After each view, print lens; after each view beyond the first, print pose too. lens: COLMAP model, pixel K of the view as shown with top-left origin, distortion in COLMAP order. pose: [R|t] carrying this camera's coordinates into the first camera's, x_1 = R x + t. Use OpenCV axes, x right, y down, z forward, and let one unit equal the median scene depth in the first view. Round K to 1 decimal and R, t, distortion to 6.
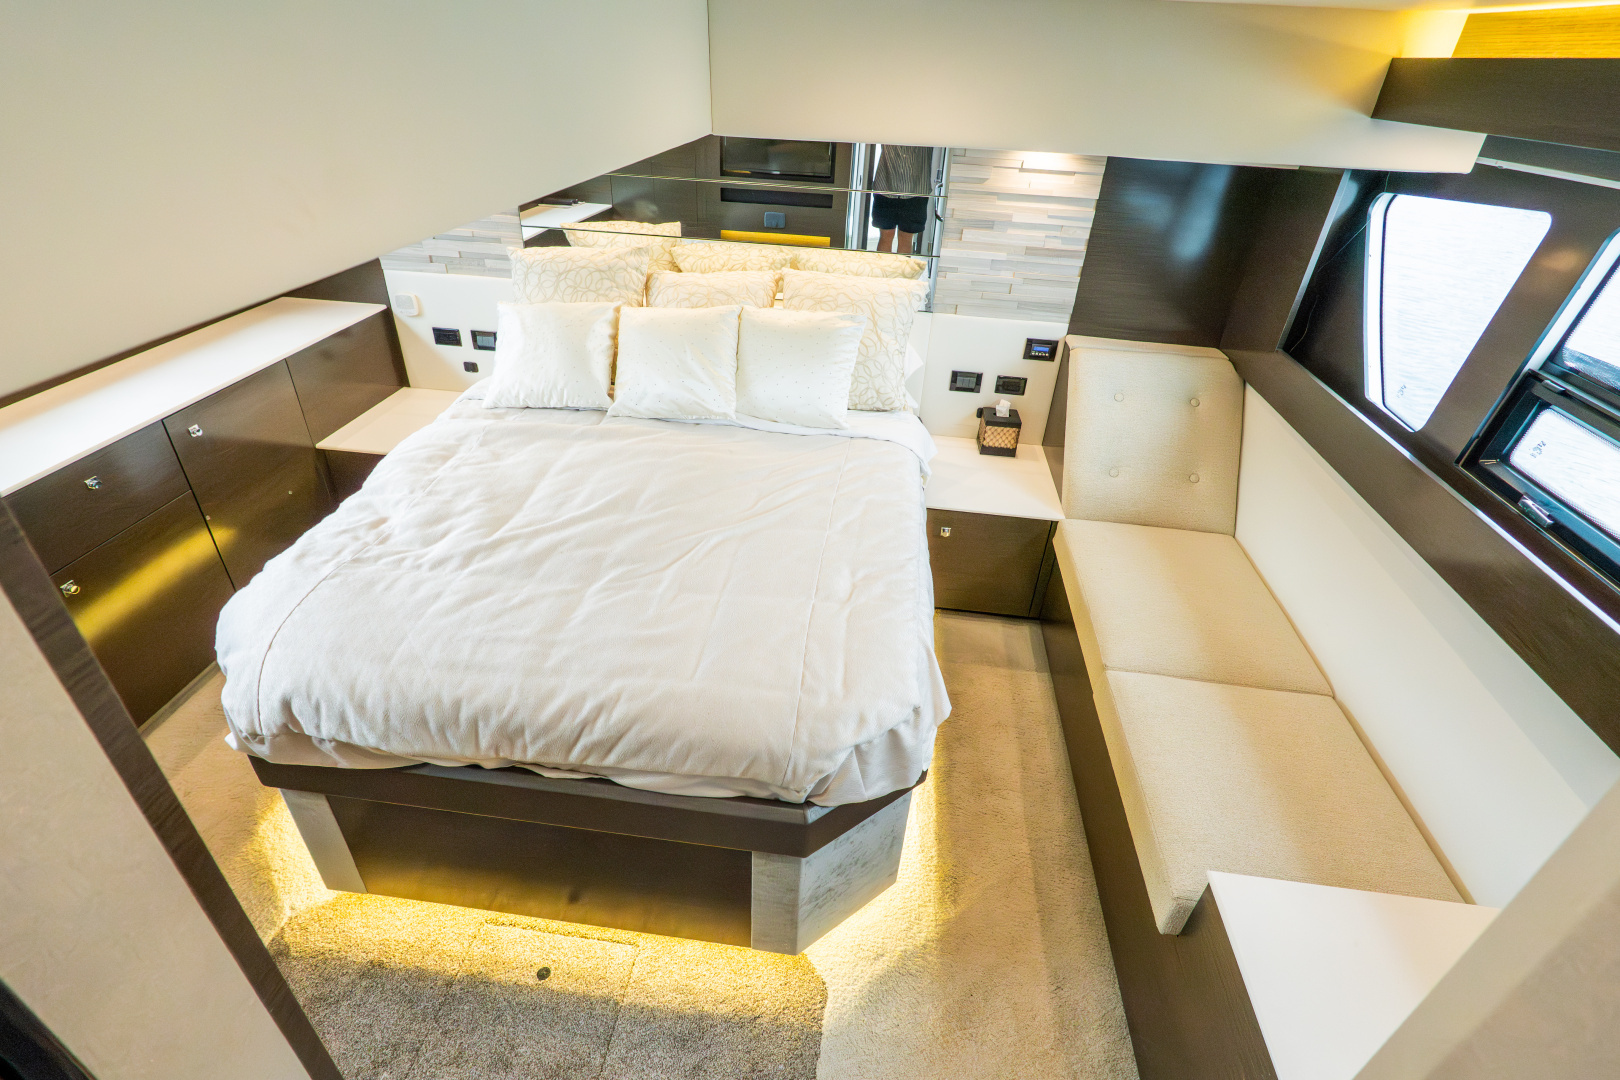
lens RADIAL K [[782.2, 0, 810.0], [0, 782.2, 540.0], [0, 0, 1]] dist [-0.001526, 0.000681]
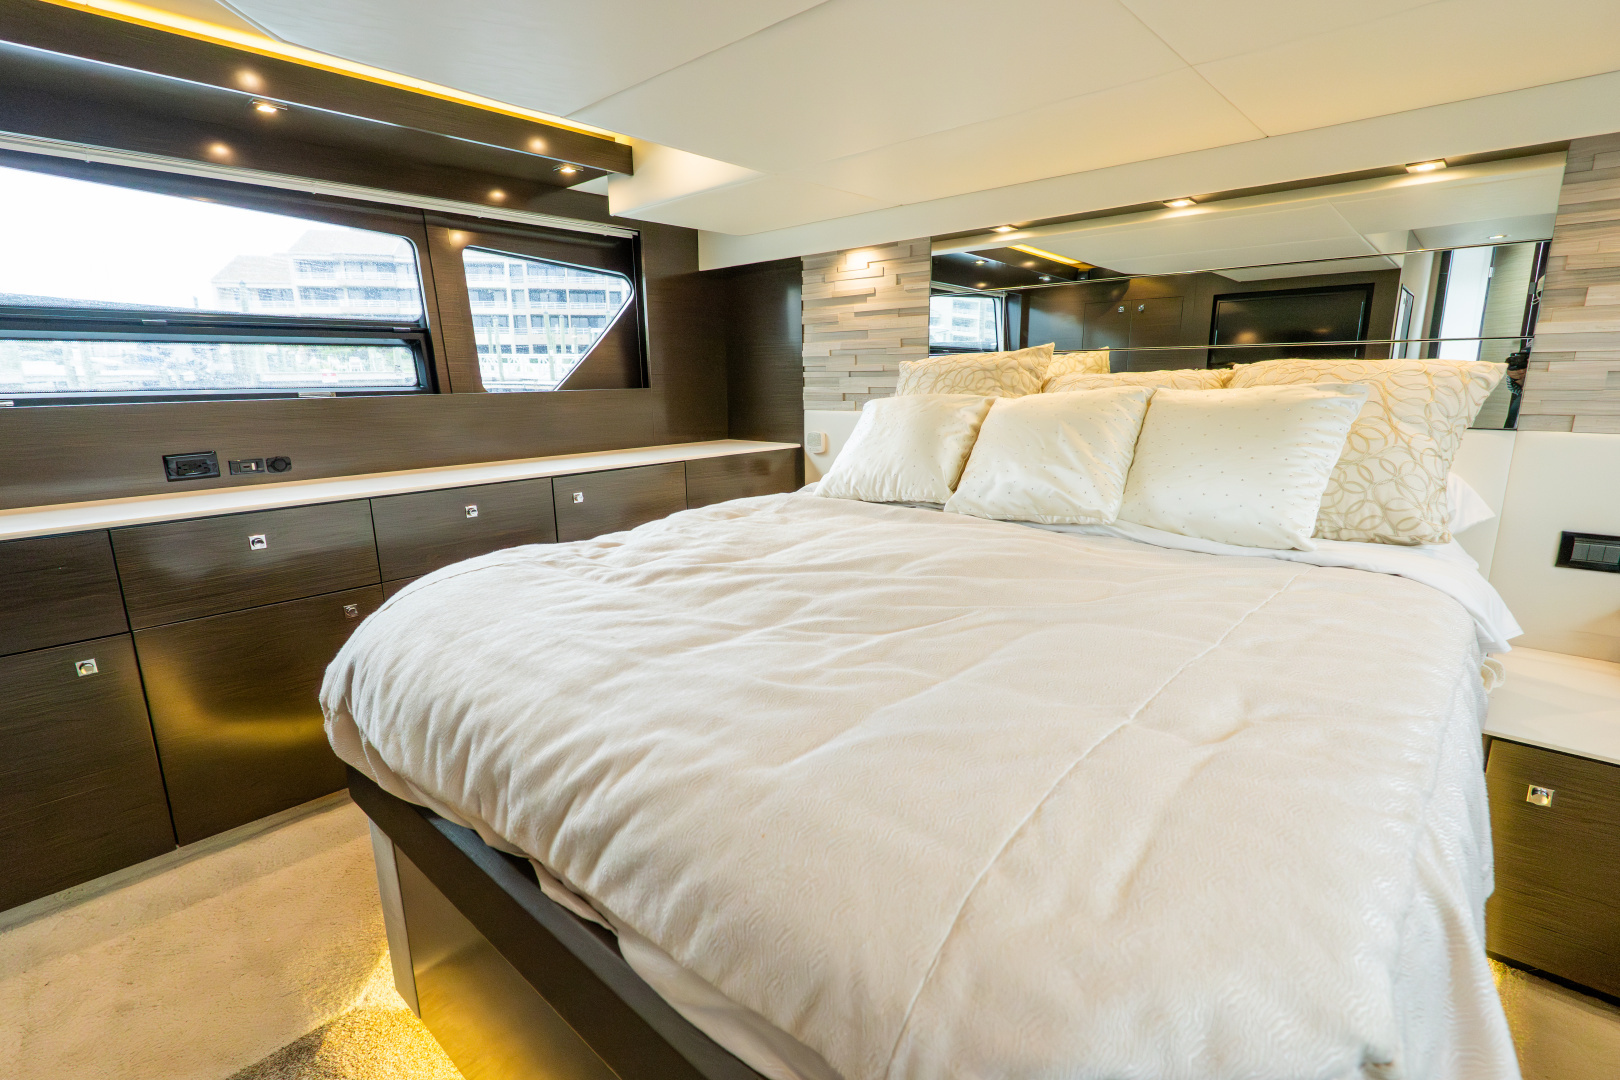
lens RADIAL K [[758.3, 0, 811.8], [0, 758.3, 546.7], [0, 0, 1]] dist [-0.003516, 0.000702]
pose [[0.813557, 0.070903, -0.577147, 0.070415], [-0.264405, 0.929103, -0.258570, 0.101876], [0.517895, 0.362962, 0.774625, 0.369244]]
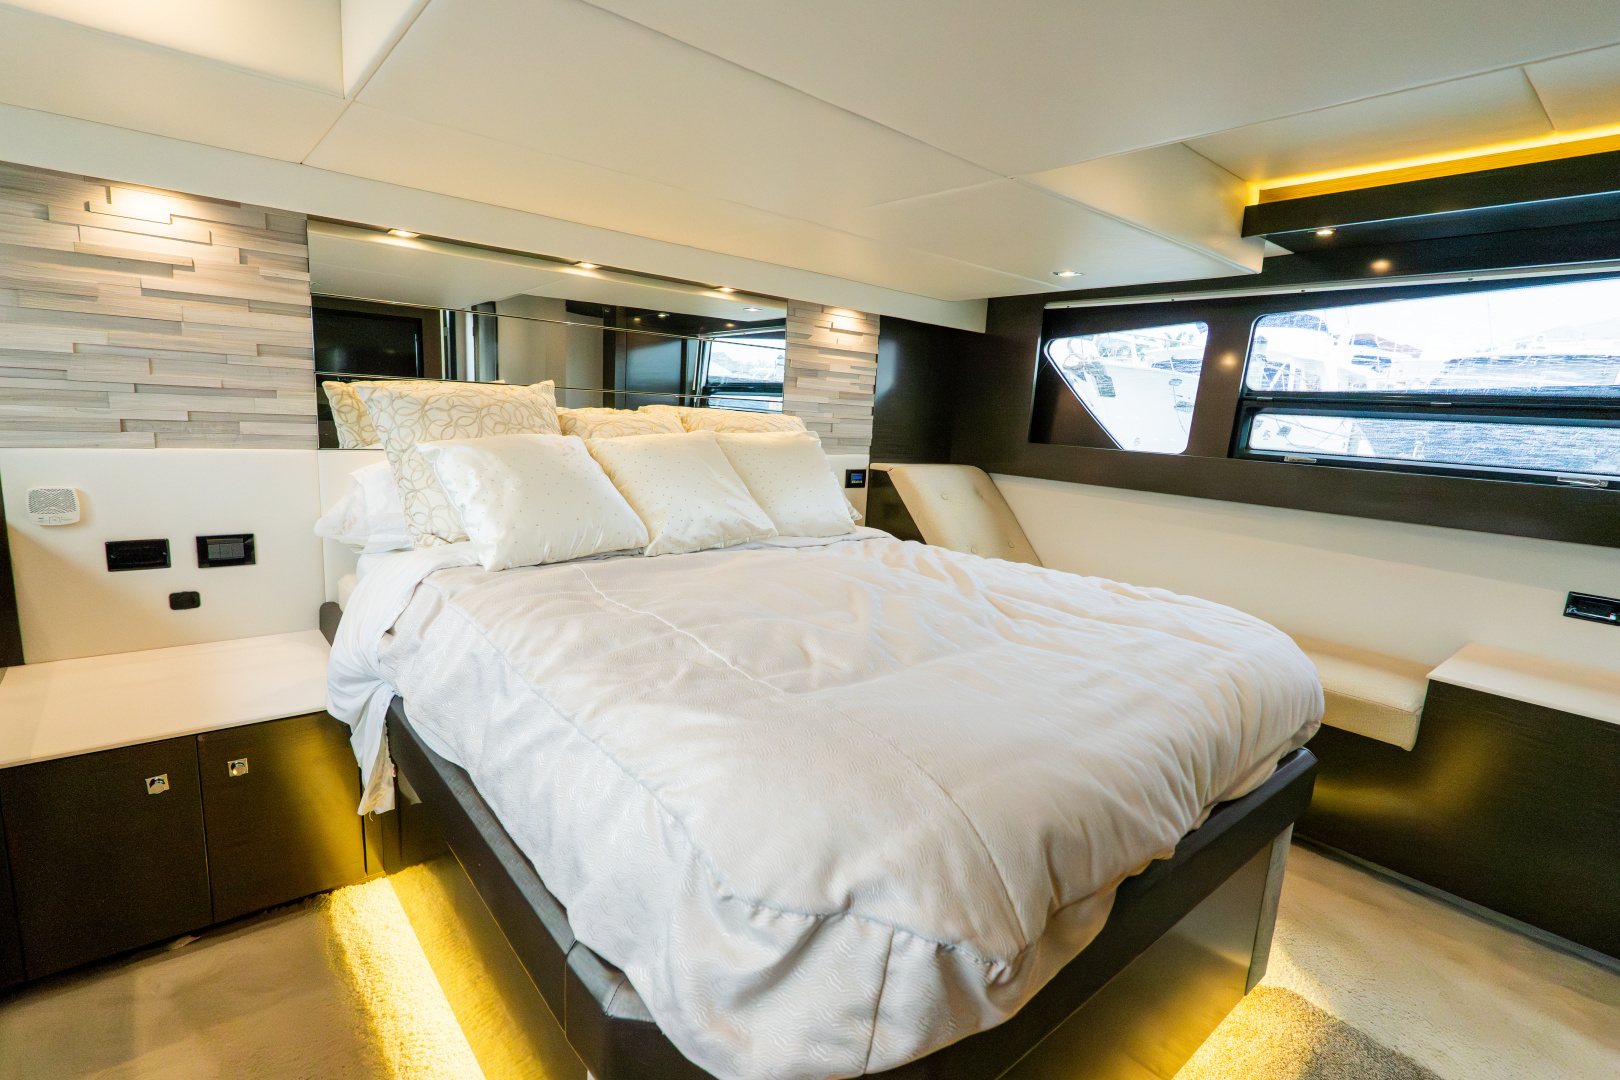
lens RADIAL K [[767.1, 0, 813.3], [0, 767.1, 543.5], [0, 0, 1]] dist [0.000181, 0.000377]
pose [[0.682375, -0.137151, 0.718021, -0.698776], [0.366850, 0.913847, -0.174081, 0.022917], [-0.632286, 0.382195, 0.673900, 0.383642]]
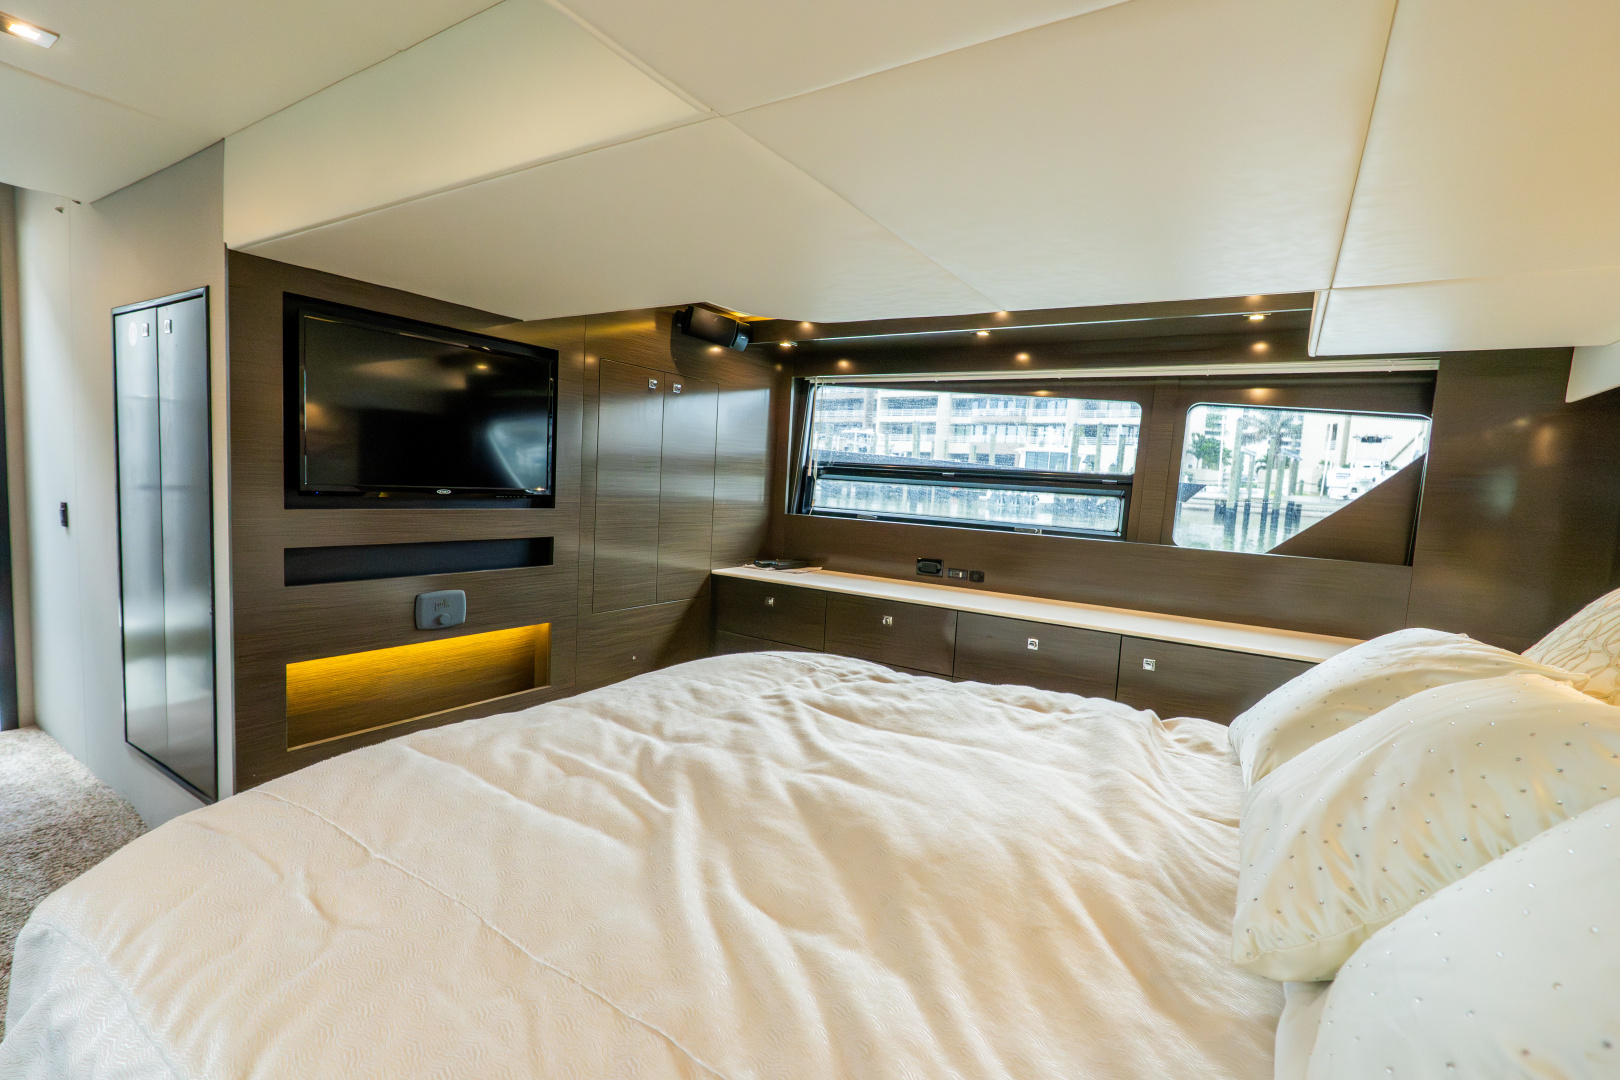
lens RADIAL K [[739.2, 0, 808.3], [0, 739.2, 544.3], [0, 0, 1]] dist [-0.010802, 0.000691]
pose [[-0.438227, 0.009046, -0.898819, 0.221213], [-0.540670, 0.796176, 0.271622, -0.265473], [0.718076, 0.604997, -0.344015, 0.875221]]
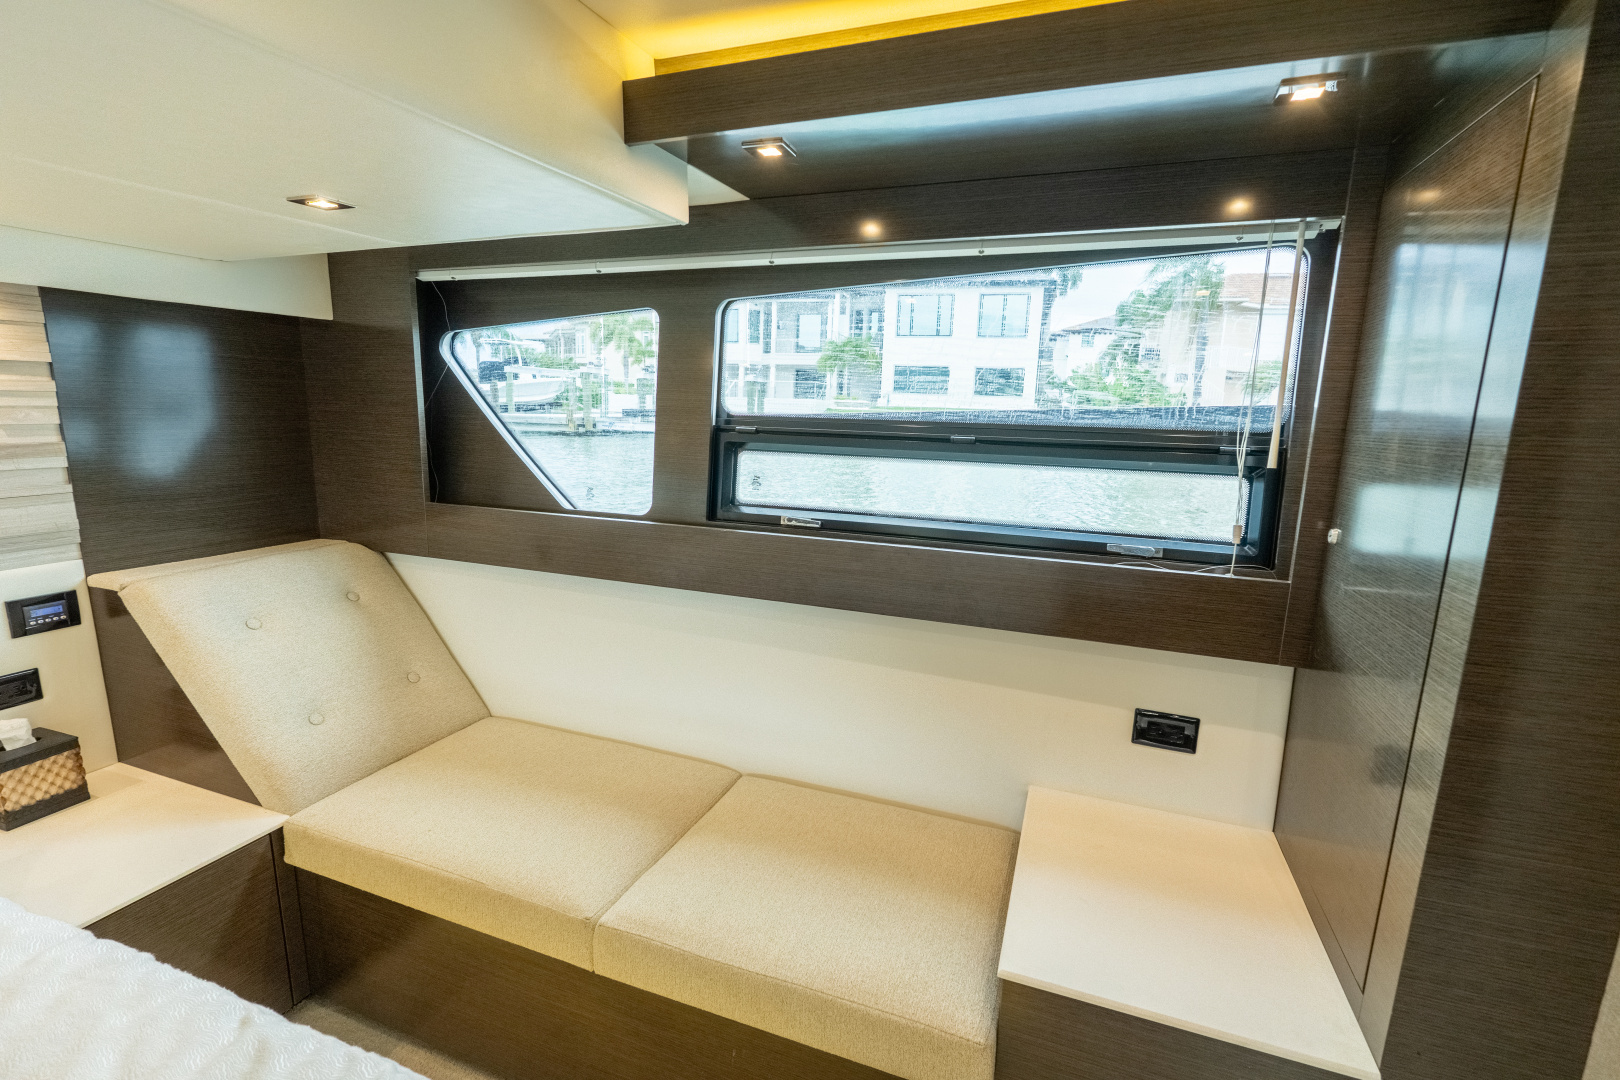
lens RADIAL K [[746.7, 0, 809.7], [0, 746.7, 548.4], [0, 0, 1]] dist [-0.010281, 0.000720]
pose [[0.248464, -0.229732, 0.941004, -0.078910], [0.504279, 0.860116, 0.076834, -0.052278], [-0.827024, 0.455438, 0.329557, 0.409683]]
